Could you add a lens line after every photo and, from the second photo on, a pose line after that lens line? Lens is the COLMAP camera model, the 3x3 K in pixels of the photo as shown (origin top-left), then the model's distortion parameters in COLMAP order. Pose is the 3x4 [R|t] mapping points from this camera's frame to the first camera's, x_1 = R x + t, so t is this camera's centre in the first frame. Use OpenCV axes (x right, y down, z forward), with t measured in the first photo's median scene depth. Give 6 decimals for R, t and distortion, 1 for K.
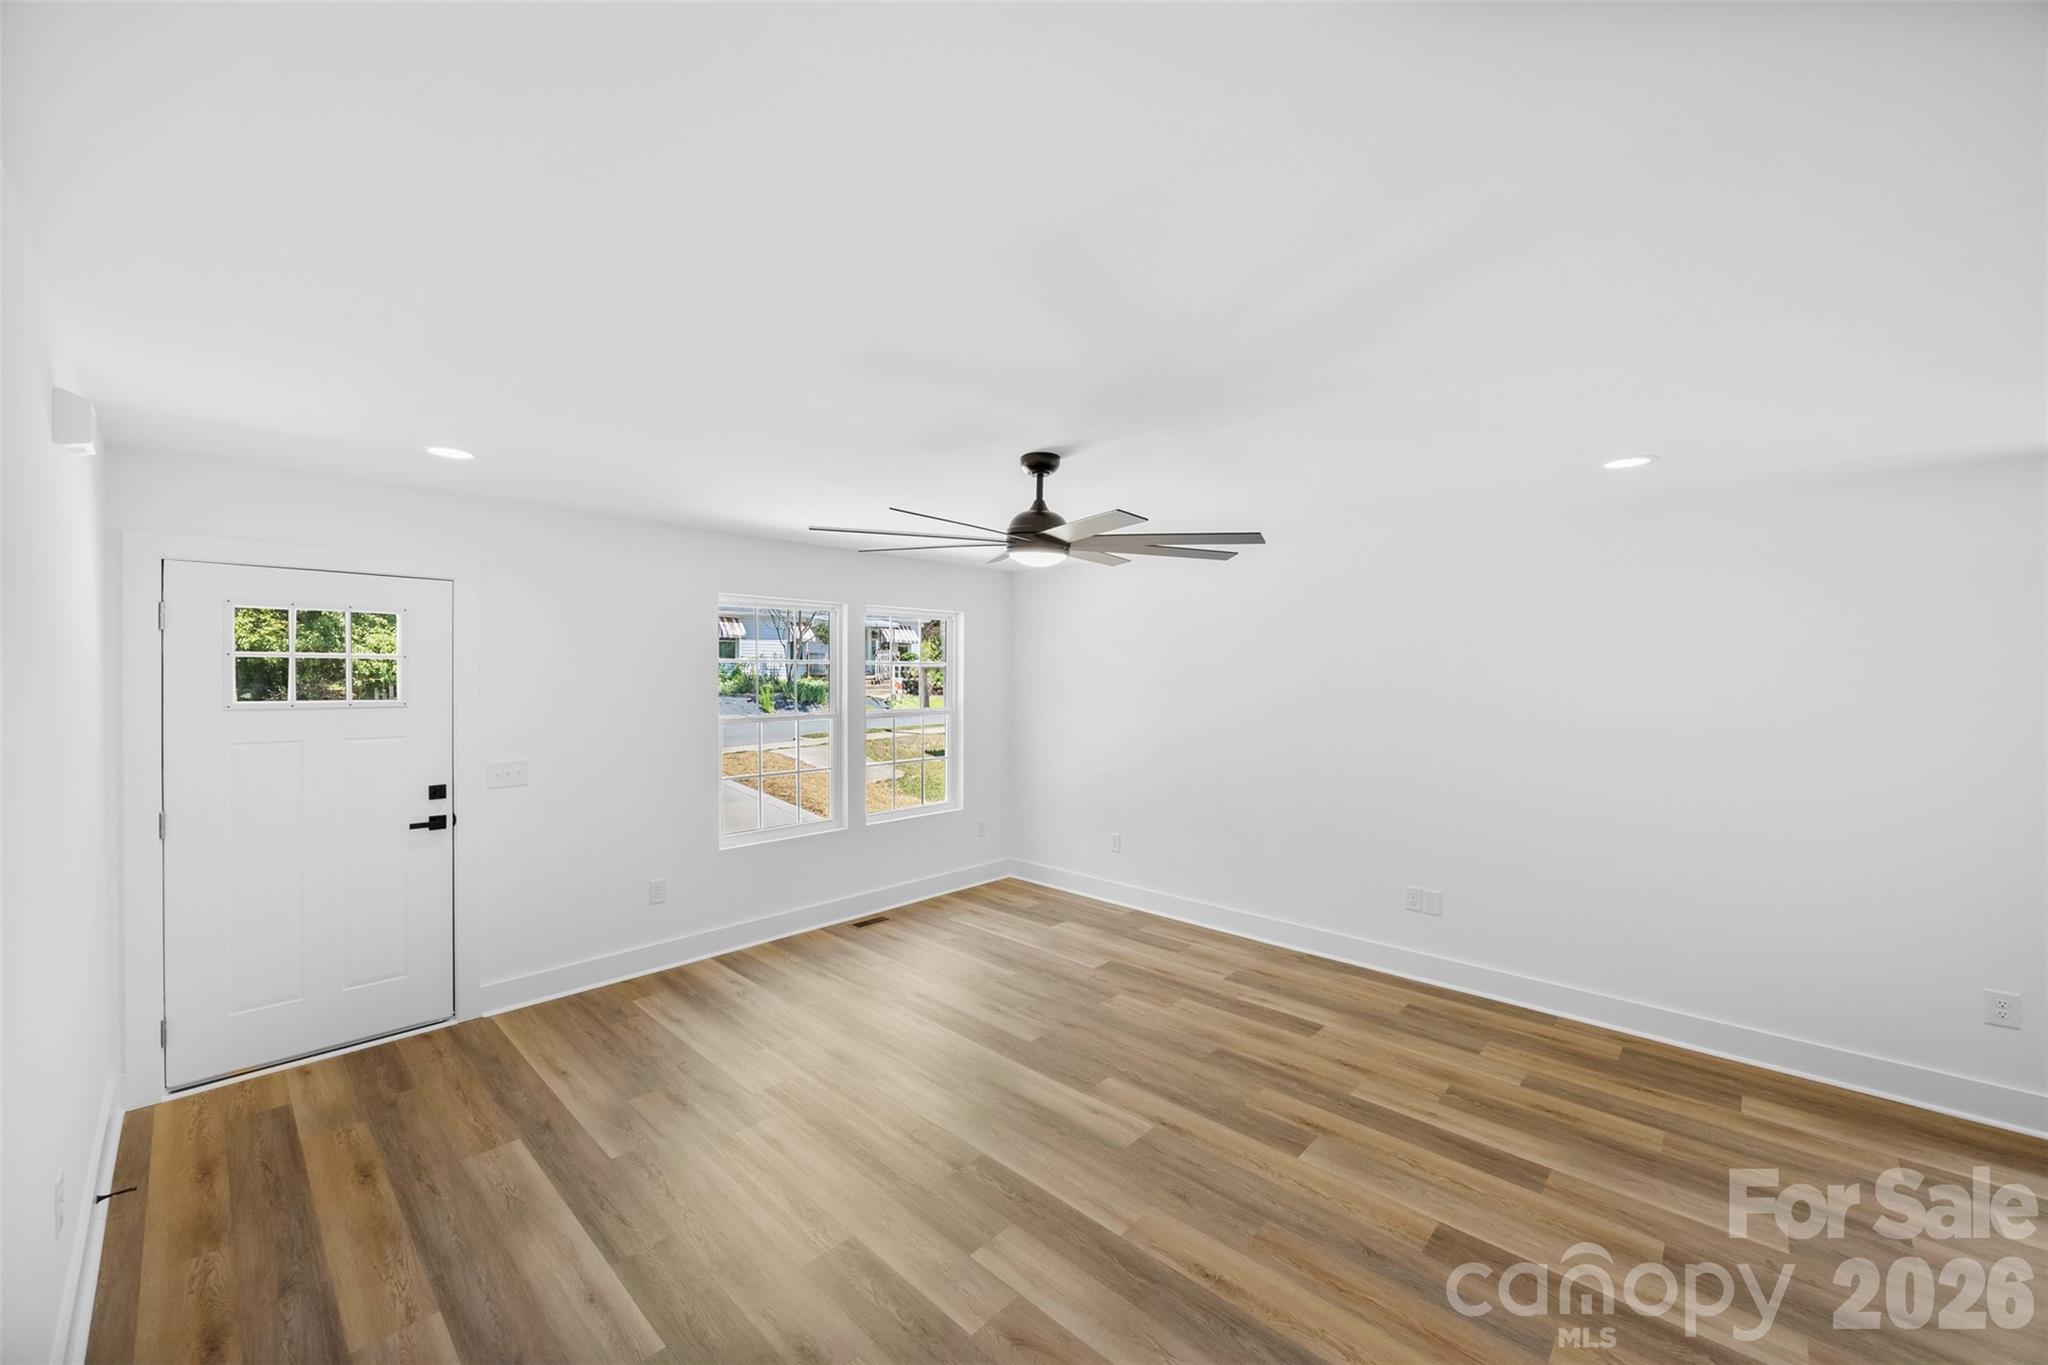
lens RADIAL K [[783.6, 0, 1033.9], [0, 783.6, 676.1], [0, 0, 1]] dist [-0.004312, 0.000979]
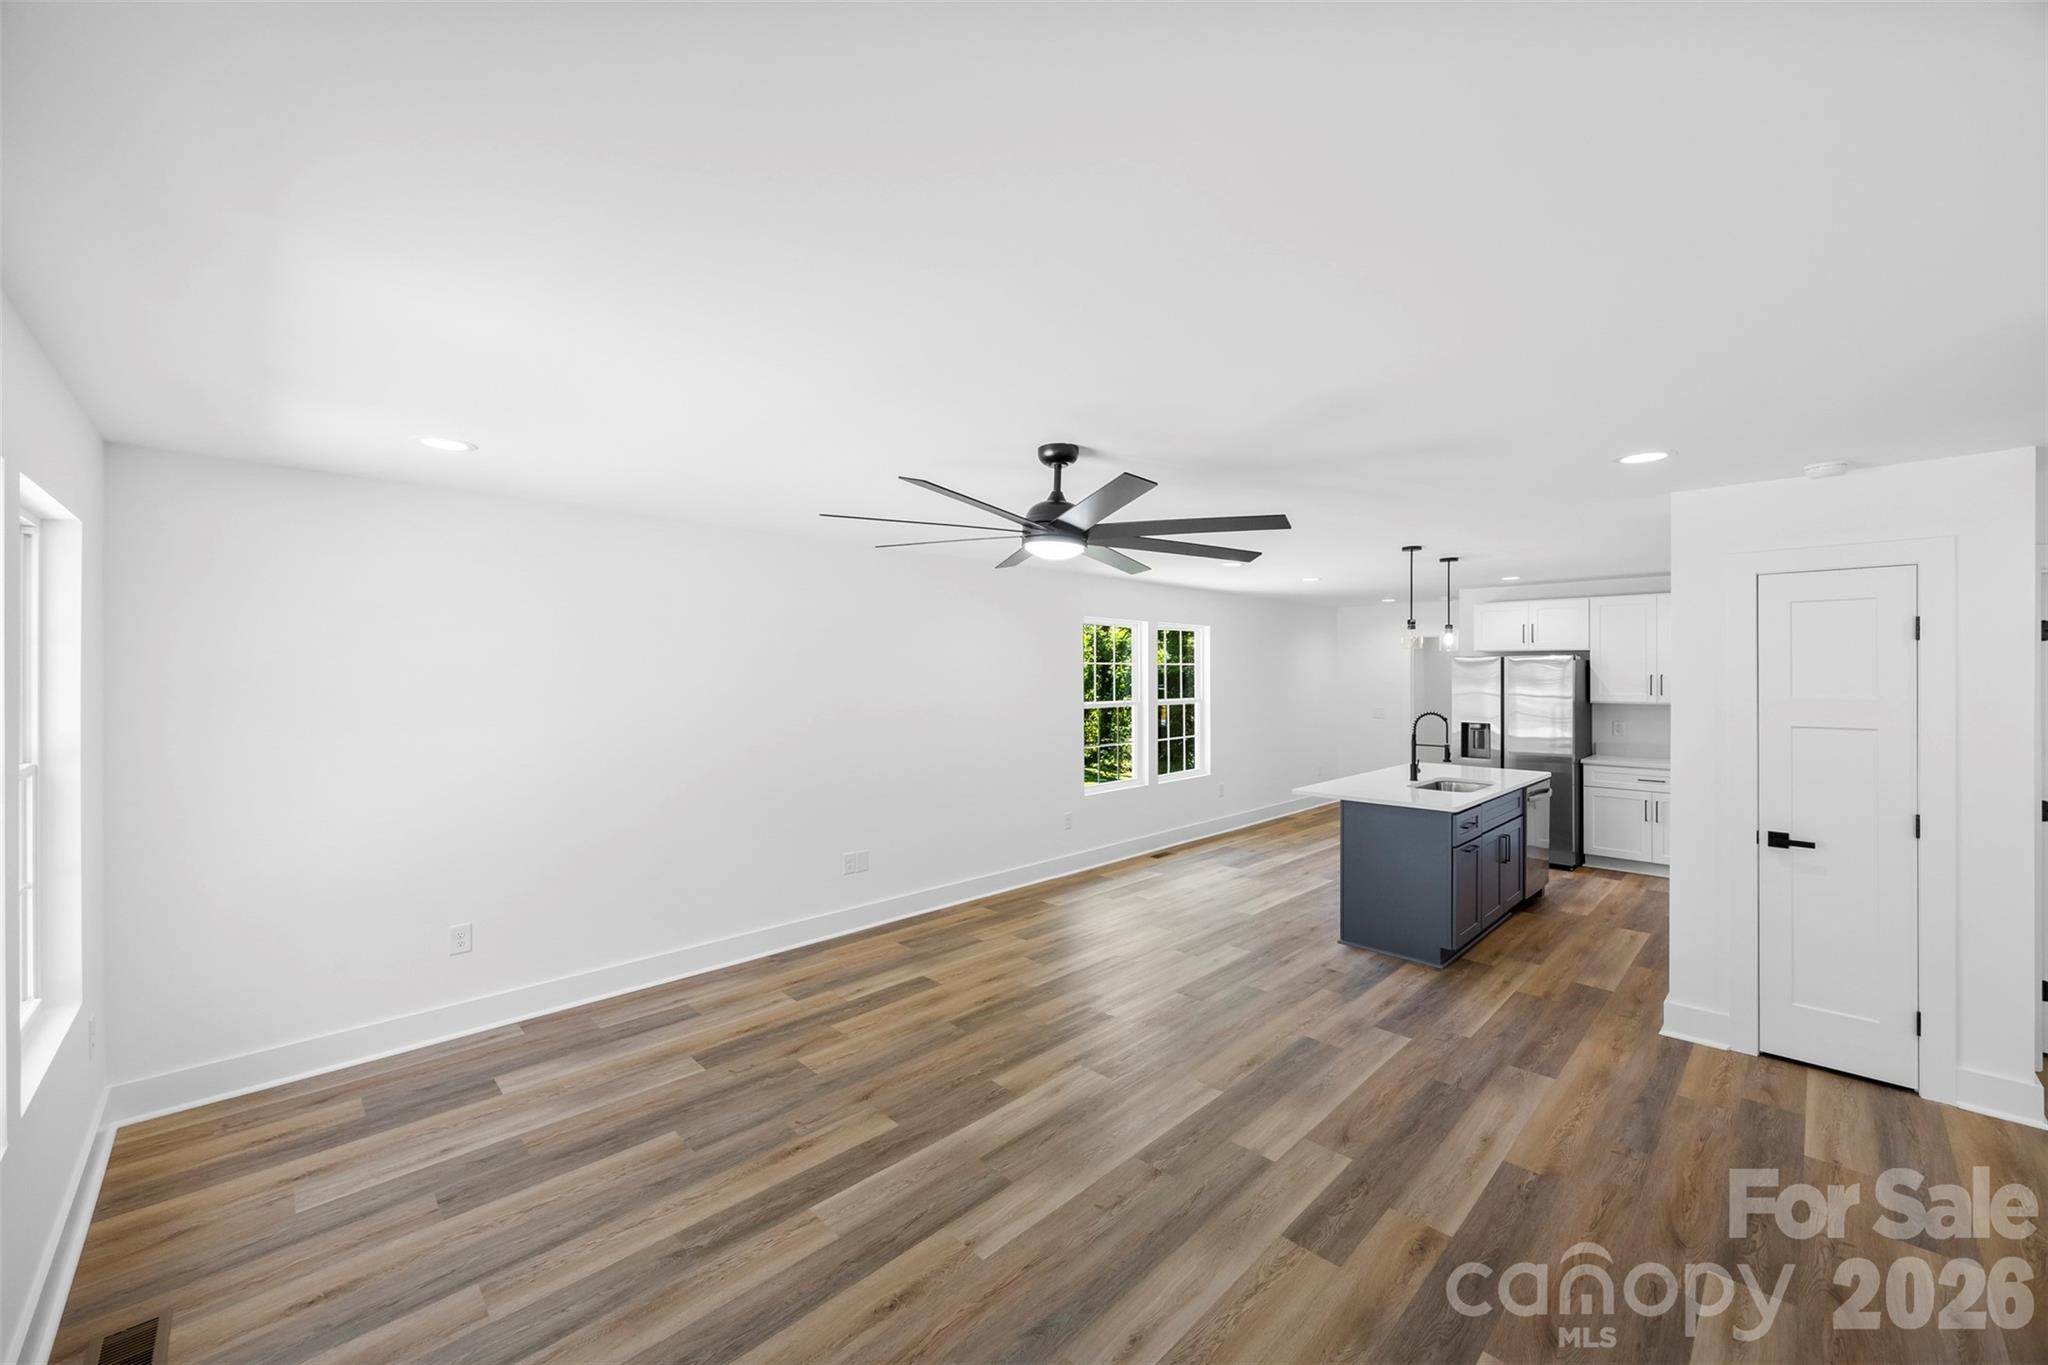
lens RADIAL K [[783.6, 0, 1023.9], [0, 783.6, 675.8], [0, 0, 1]] dist [-0.004312, 0.000979]
pose [[0.051041, -0.009377, 0.998653, -0.795124], [0.007571, 0.999931, 0.009002, -0.003187], [-0.998668, 0.007101, 0.051109, 0.820530]]
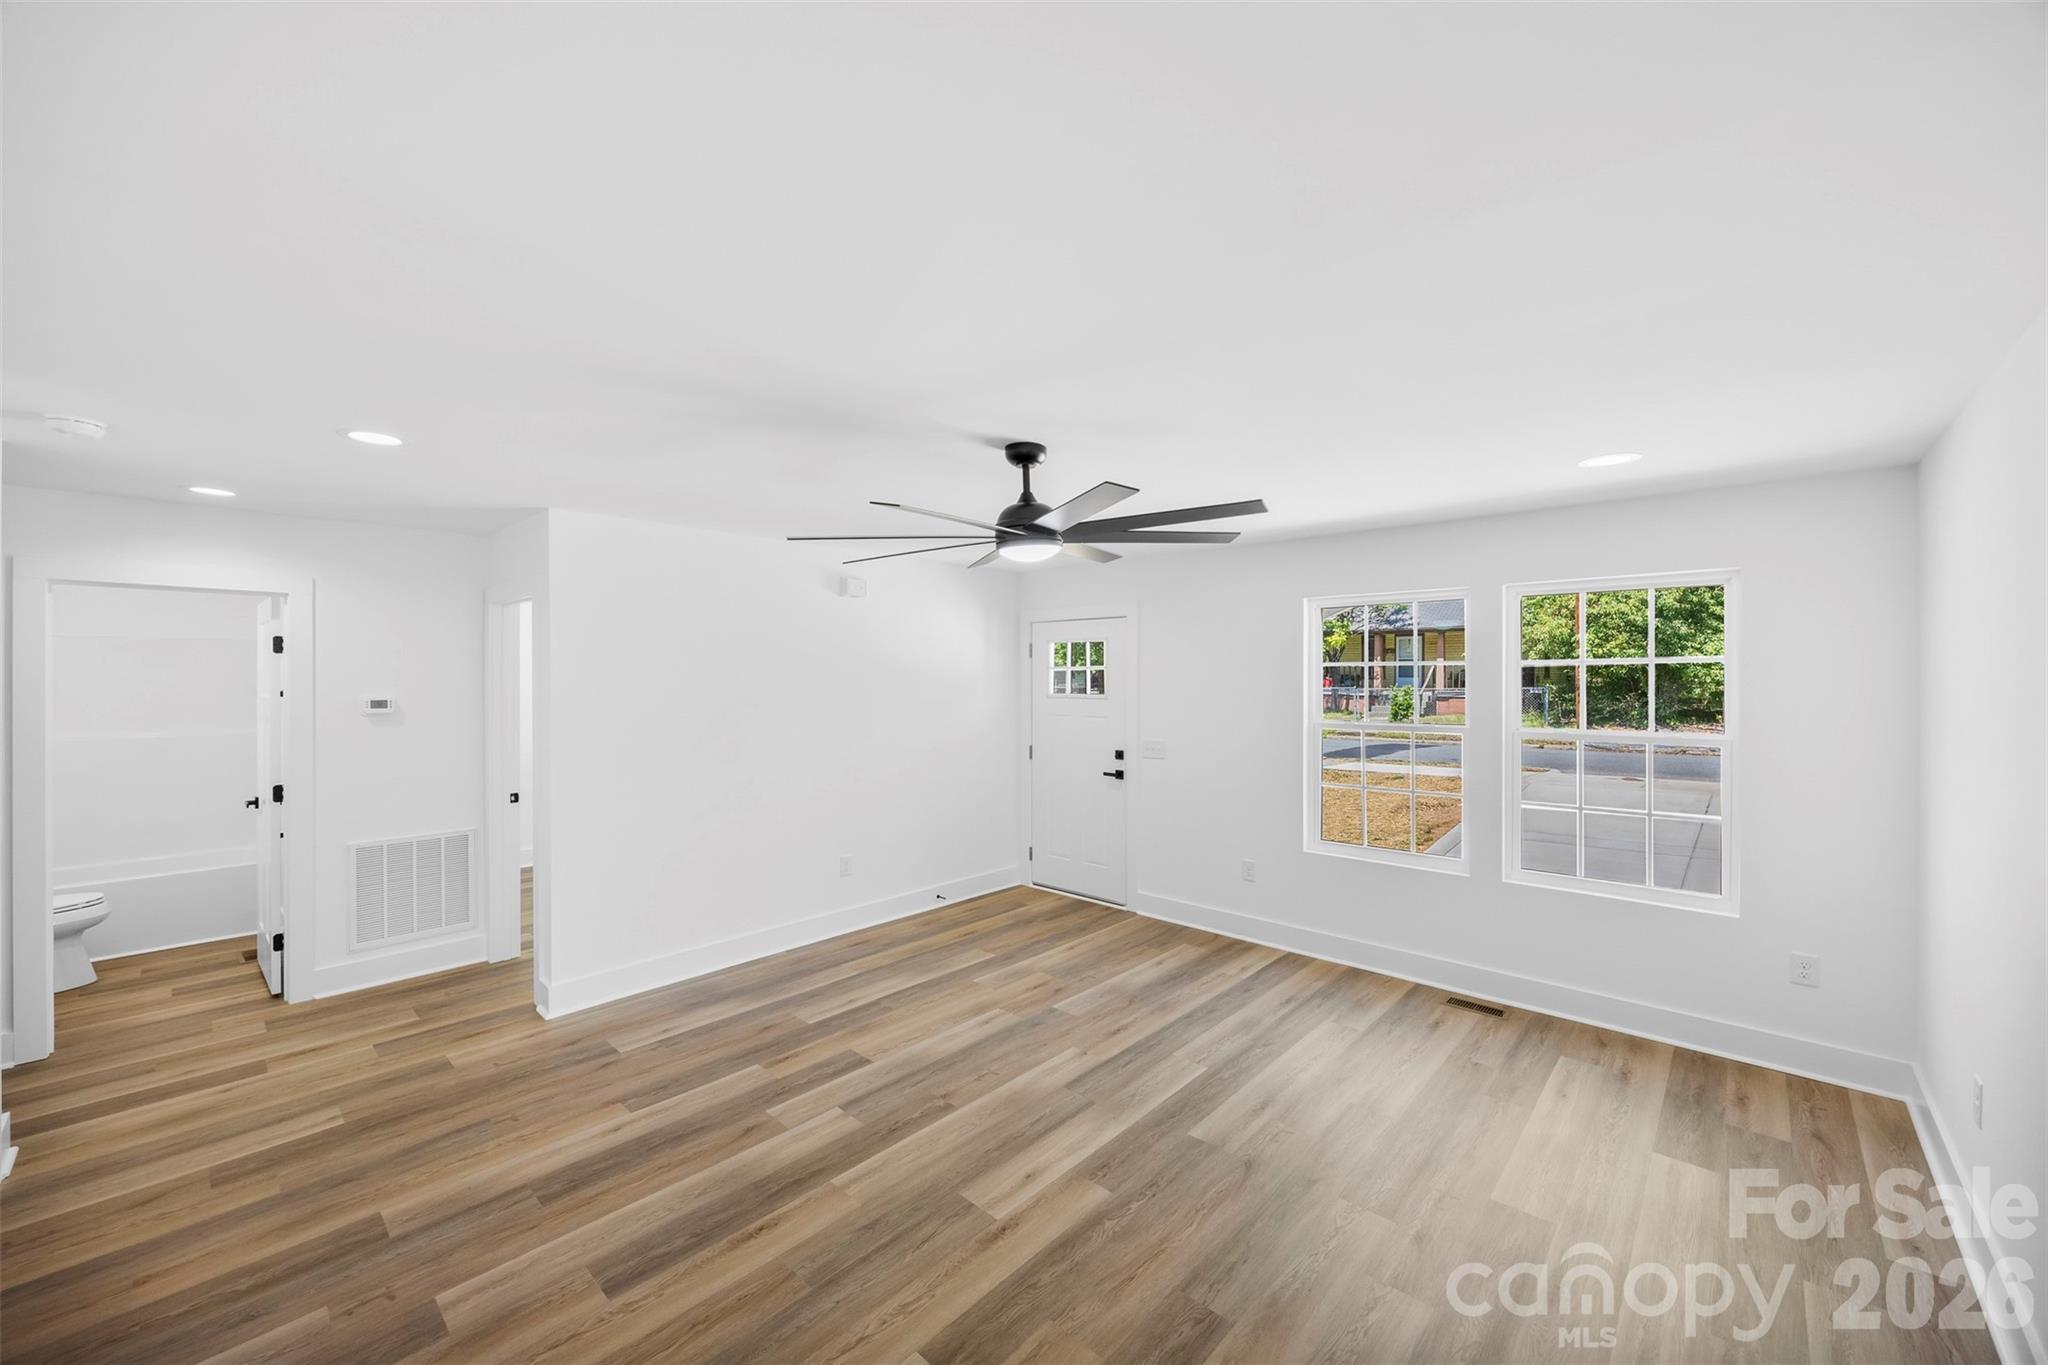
lens RADIAL K [[783.6, 0, 1030.5], [0, 783.6, 677.9], [0, 0, 1]] dist [-0.004312, 0.000979]
pose [[0.005249, -0.003525, -0.999980, 0.792923], [-0.005748, 0.999977, -0.003555, 0.003418], [0.999970, 0.005766, 0.005229, 0.826393]]
